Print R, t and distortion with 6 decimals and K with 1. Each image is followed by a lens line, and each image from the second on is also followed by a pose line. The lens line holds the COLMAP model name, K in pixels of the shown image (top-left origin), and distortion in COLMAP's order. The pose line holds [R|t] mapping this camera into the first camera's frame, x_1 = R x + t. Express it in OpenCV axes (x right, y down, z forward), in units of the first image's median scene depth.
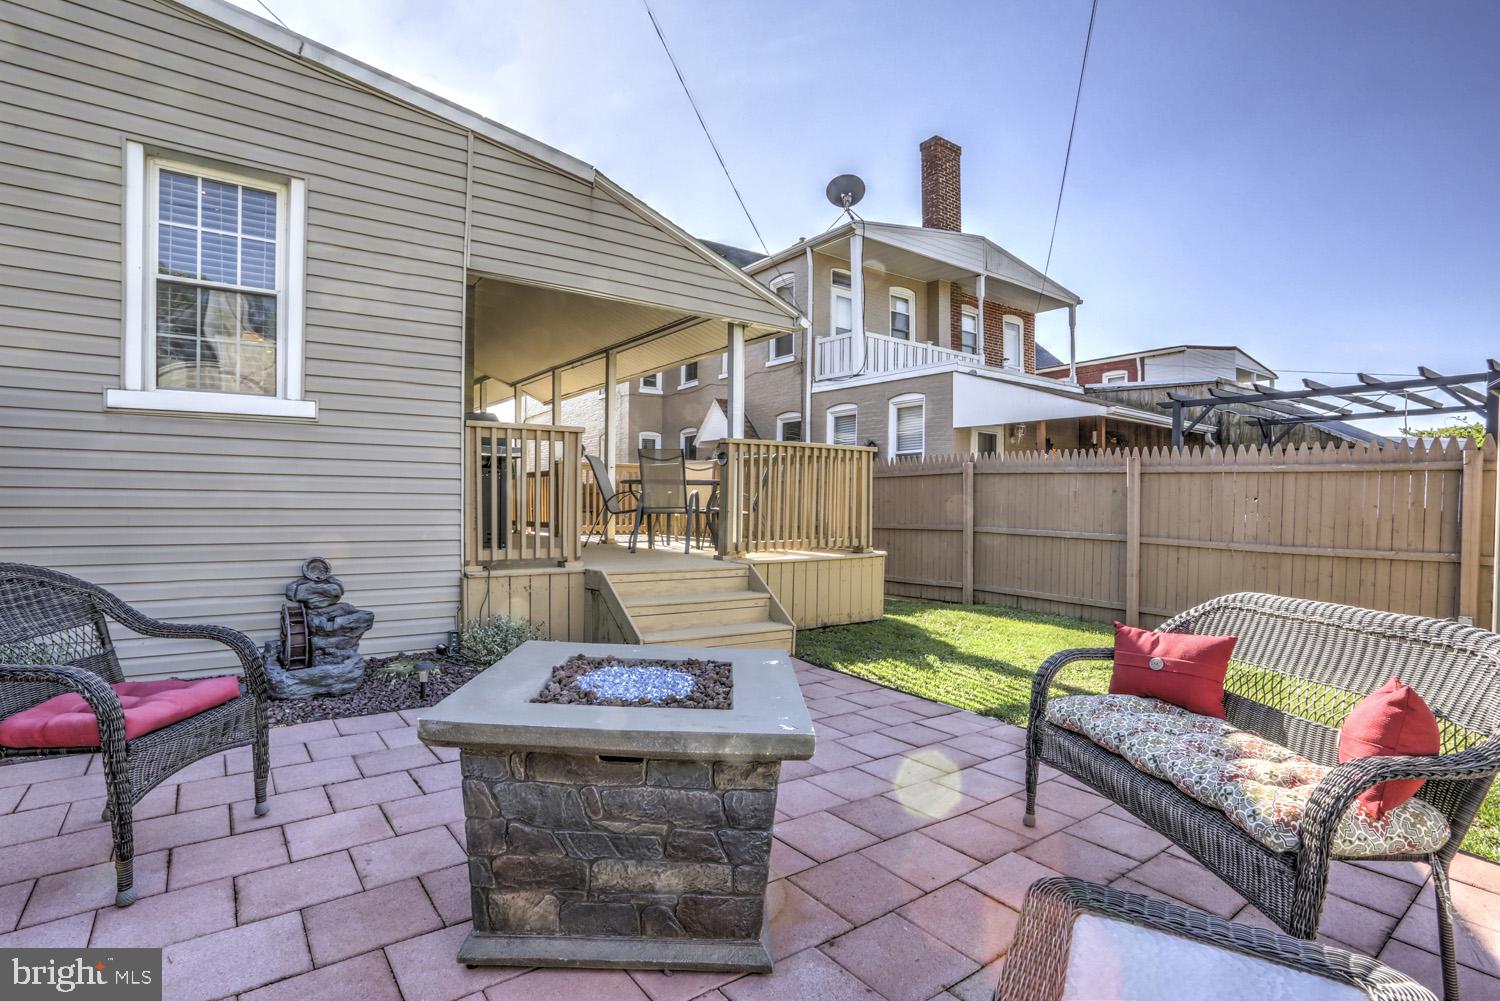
lens RADIAL K [[728.8, 0, 756.0], [0, 728.8, 504.7], [0, 0, 1]] dist [-0.064848, 0.023120]
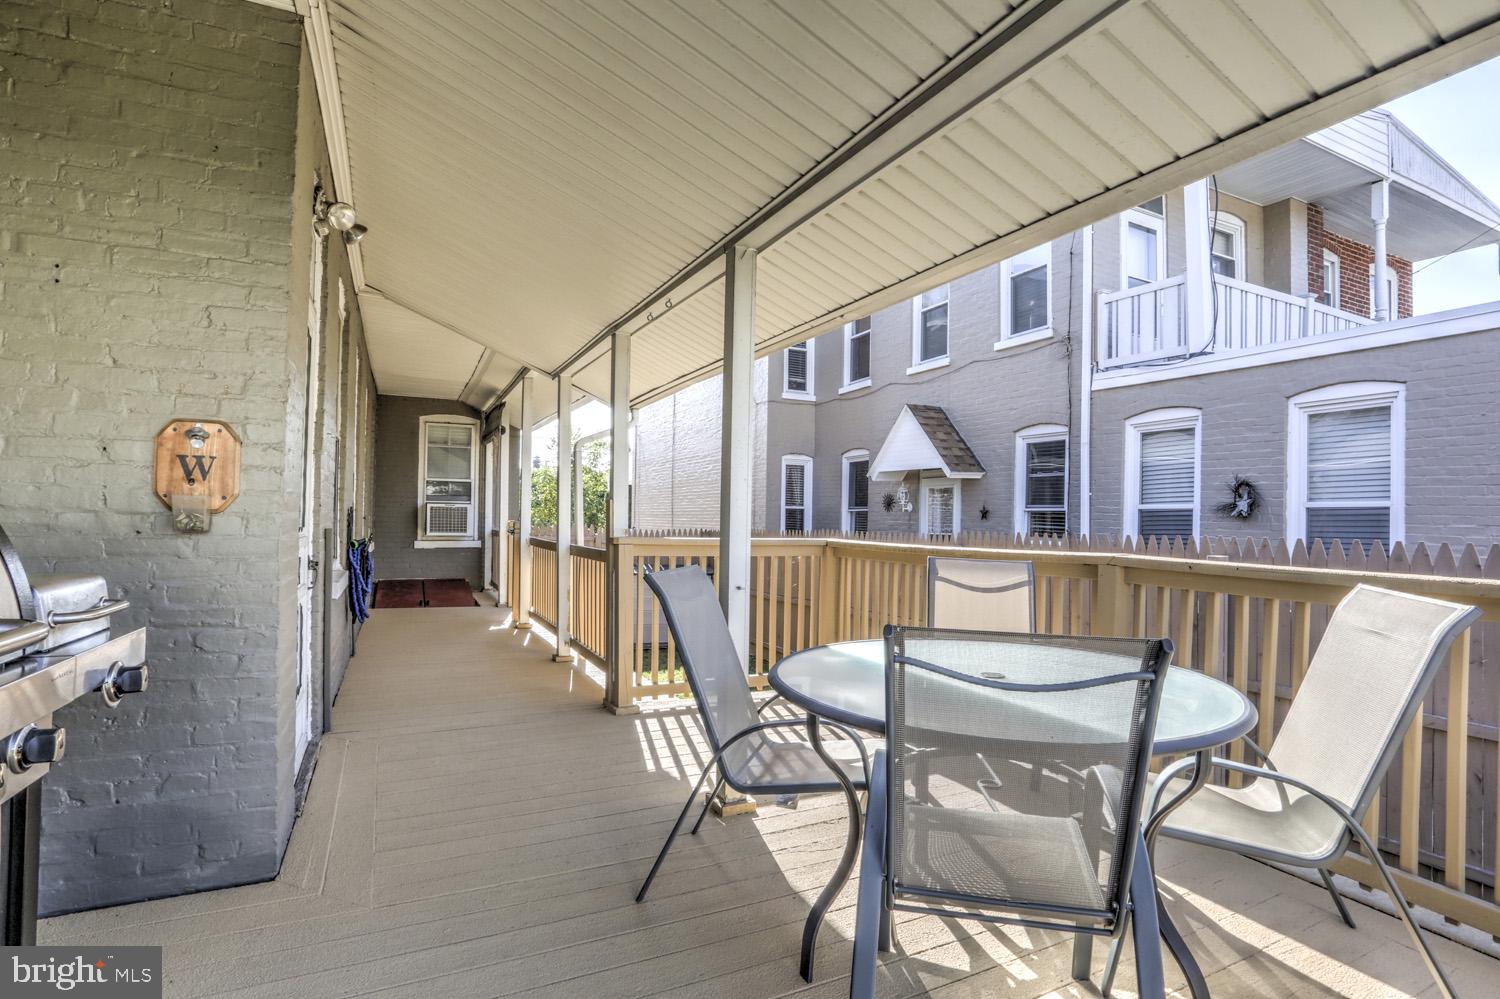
lens RADIAL K [[728.8, 0, 746.3], [0, 728.8, 503.9], [0, 0, 1]] dist [-0.064848, 0.023120]
pose [[0.981855, 0.009078, -0.189416, -0.077546], [-0.013135, 0.999710, -0.020174, -0.048974], [0.189178, 0.022296, 0.981690, 0.390329]]
